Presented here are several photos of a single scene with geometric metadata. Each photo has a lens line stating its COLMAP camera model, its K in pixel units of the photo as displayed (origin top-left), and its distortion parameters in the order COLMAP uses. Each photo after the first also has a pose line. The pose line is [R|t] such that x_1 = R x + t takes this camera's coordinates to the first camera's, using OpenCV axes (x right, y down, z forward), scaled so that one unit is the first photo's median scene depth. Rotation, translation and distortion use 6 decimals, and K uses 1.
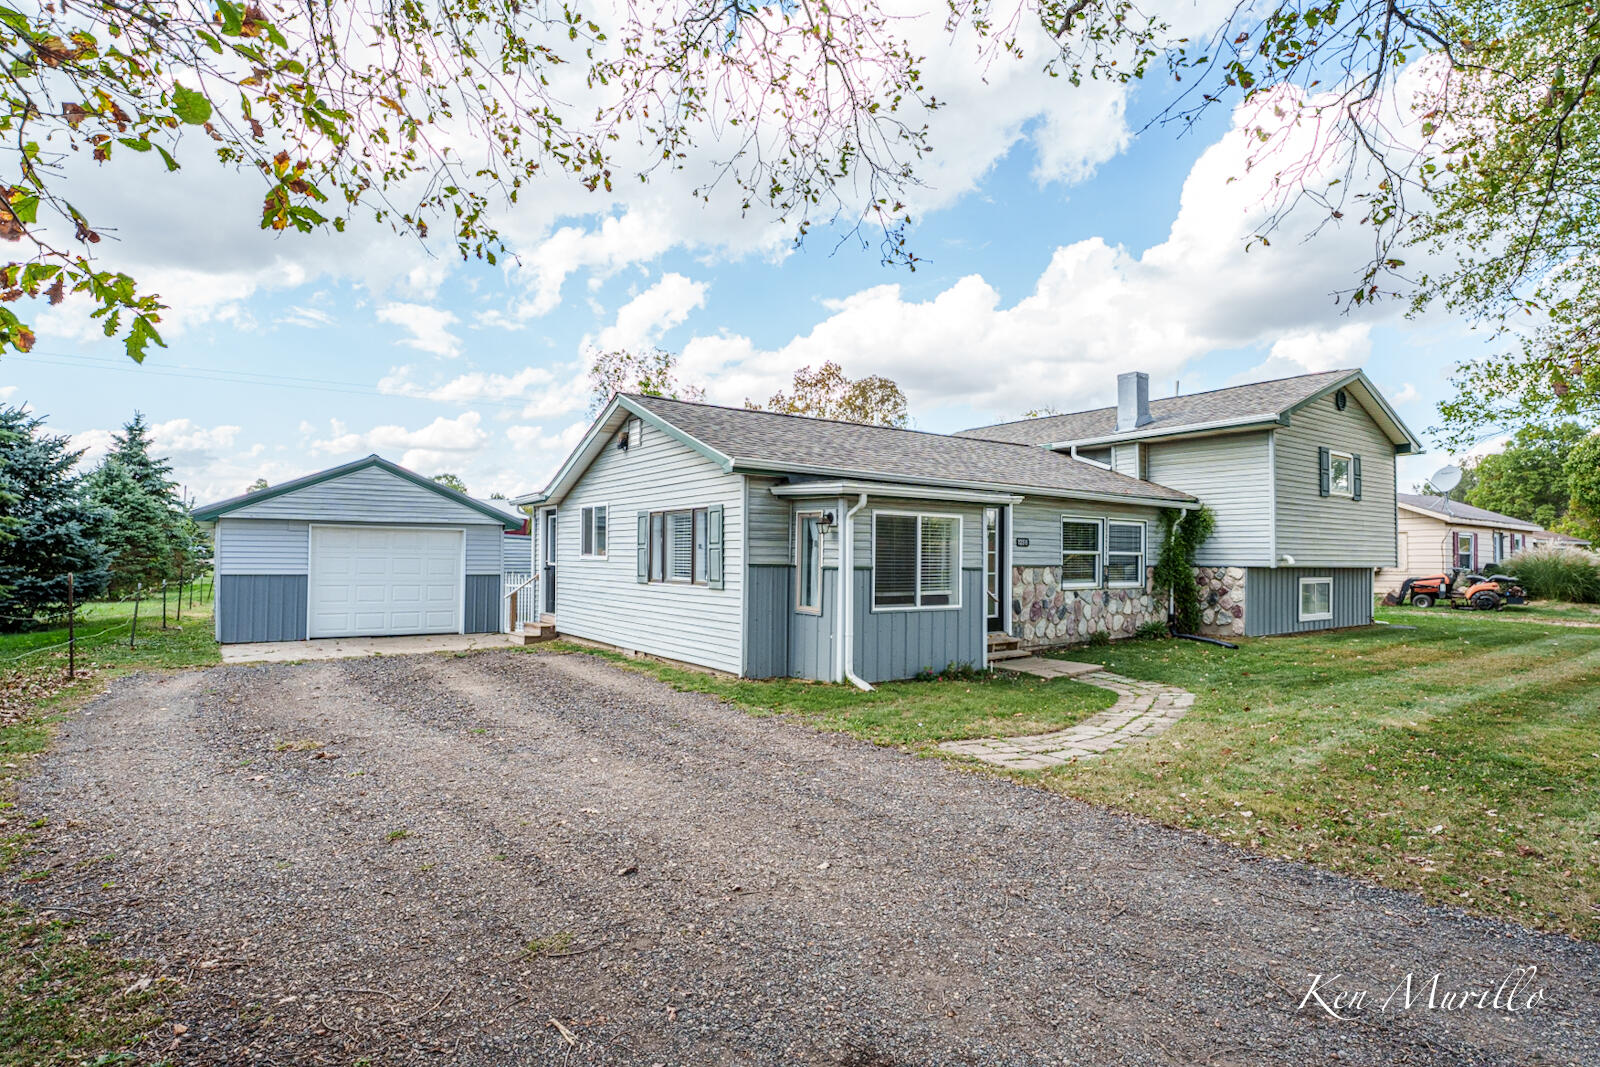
lens RADIAL K [[818.0, 0, 800.0], [0, 818.0, 533.5], [0, 0, 1]] dist [-0.001300, -0.000250]
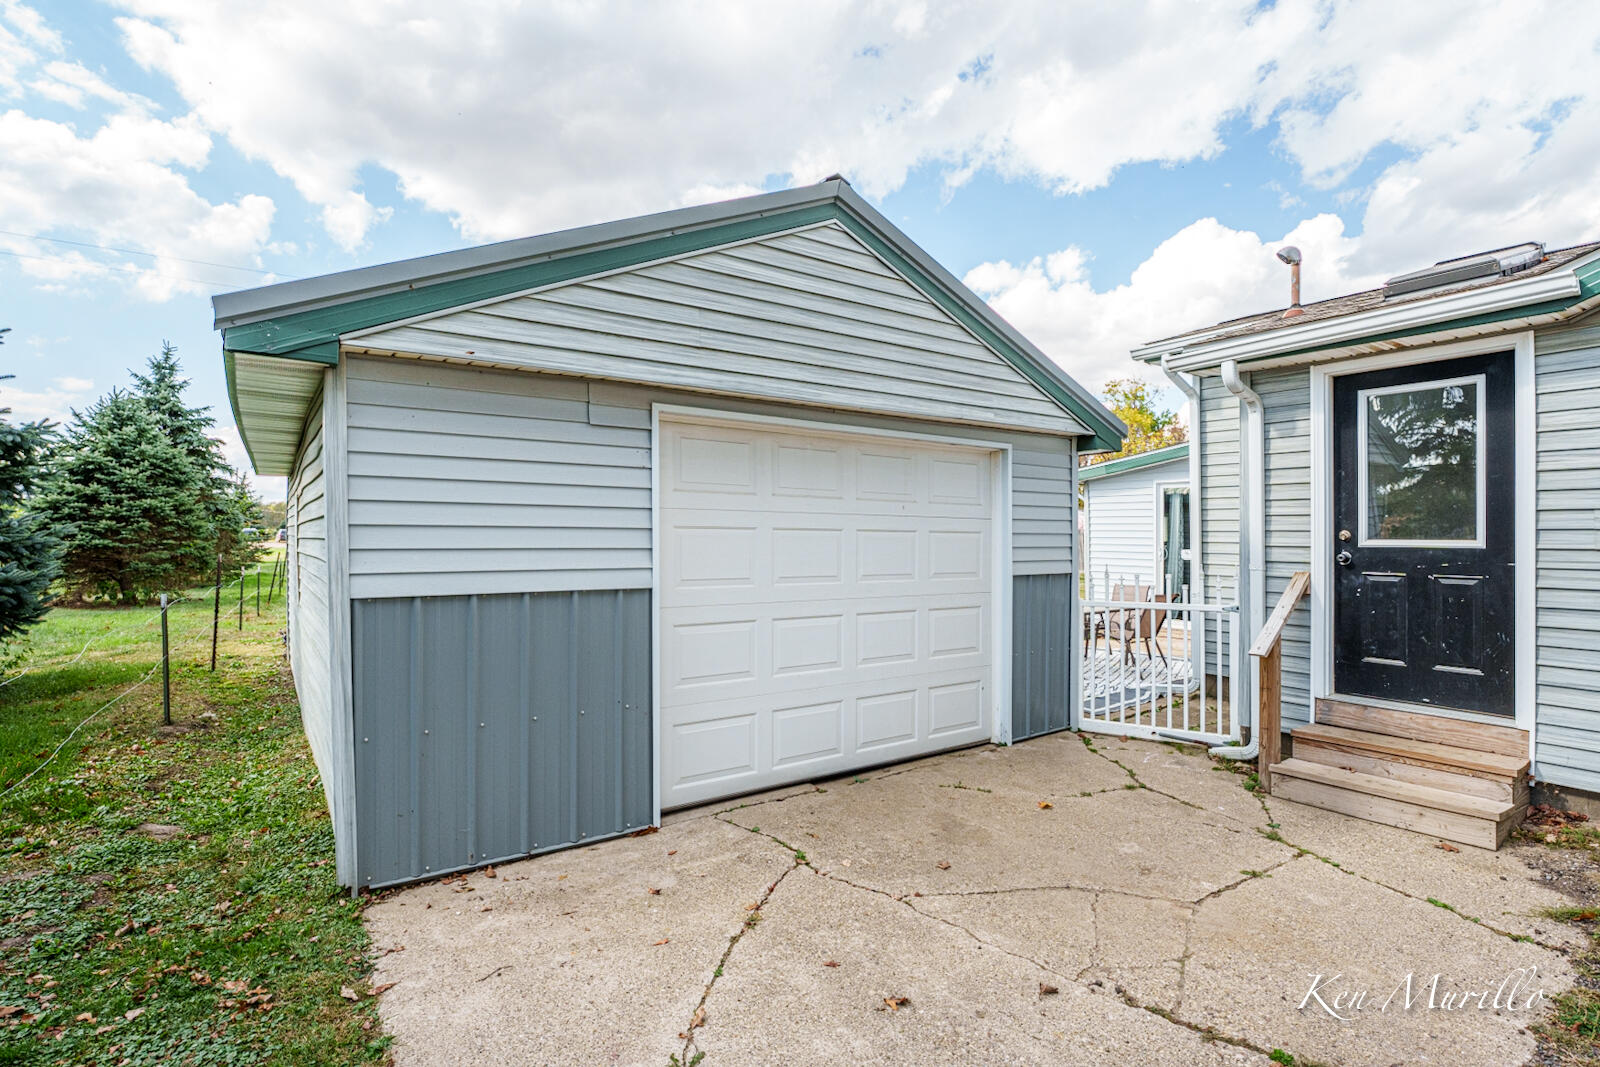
lens RADIAL K [[781.6, 0, 800.0], [0, 781.6, 533.5], [0, 0, 1]] dist [0.000722, 0.000016]
pose [[0.999720, -0.005937, -0.022890, -0.276085], [0.006464, 0.999714, 0.023012, 0.013068], [0.022747, -0.023154, 0.999473, 0.374436]]
